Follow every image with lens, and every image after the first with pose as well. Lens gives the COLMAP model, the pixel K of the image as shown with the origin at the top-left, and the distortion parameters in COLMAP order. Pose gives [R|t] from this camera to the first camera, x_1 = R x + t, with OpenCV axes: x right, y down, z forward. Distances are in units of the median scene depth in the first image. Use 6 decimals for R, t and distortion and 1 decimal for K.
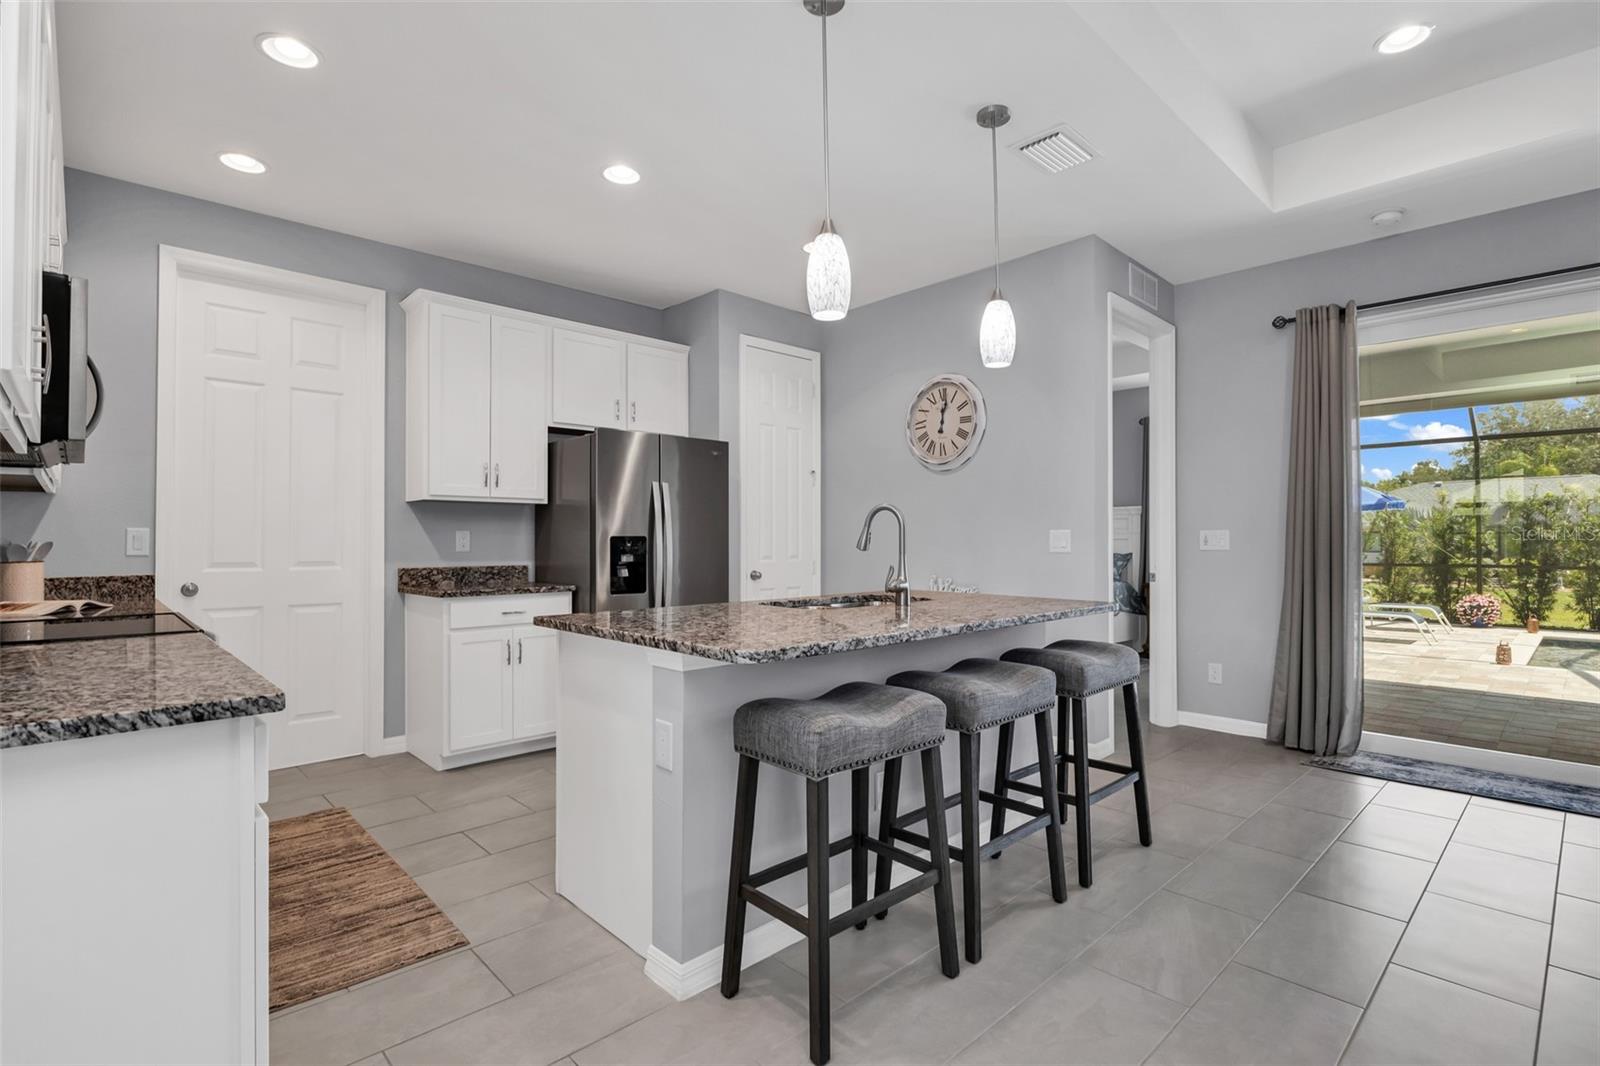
lens RADIAL K [[767.3, 0, 797.8], [0, 767.3, 531.2], [0, 0, 1]] dist [0.001482, 0.000427]
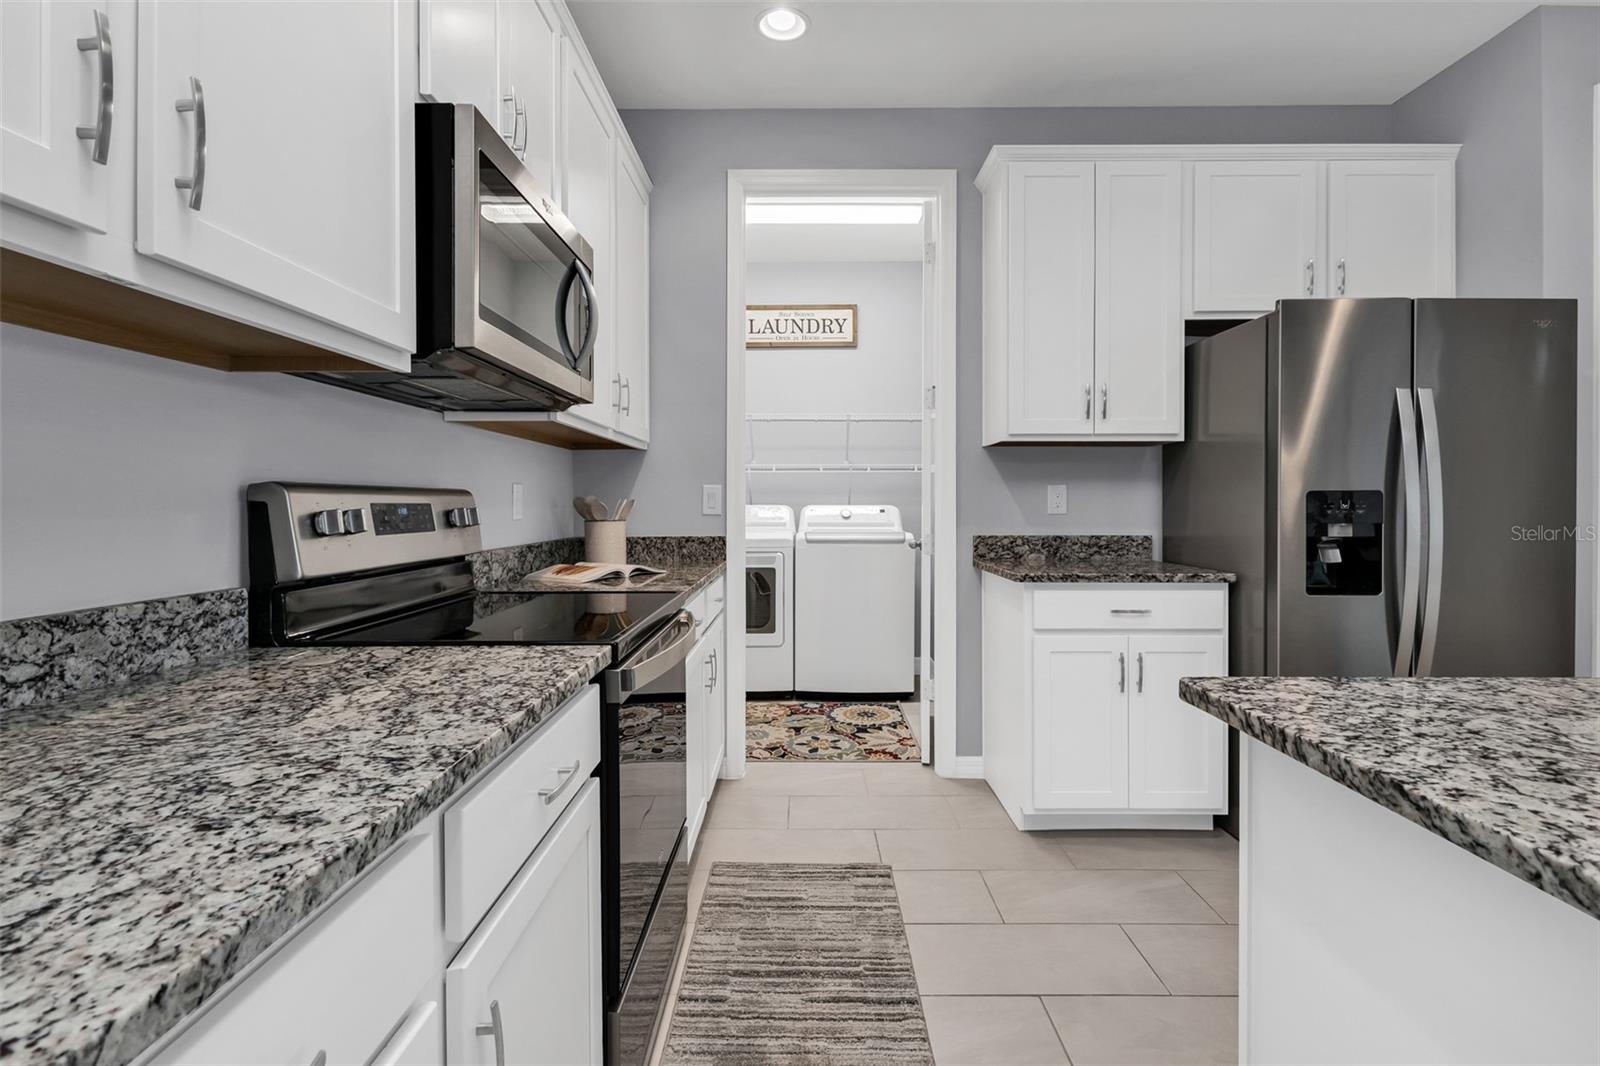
lens RADIAL K [[767.3, 0, 790.8], [0, 767.3, 506.8], [0, 0, 1]] dist [0.001482, 0.000427]
pose [[0.718172, 0.006658, -0.695833, -0.122760], [0.008224, 0.999803, 0.018054, 0.005015], [0.695817, -0.018688, 0.717976, 0.330533]]
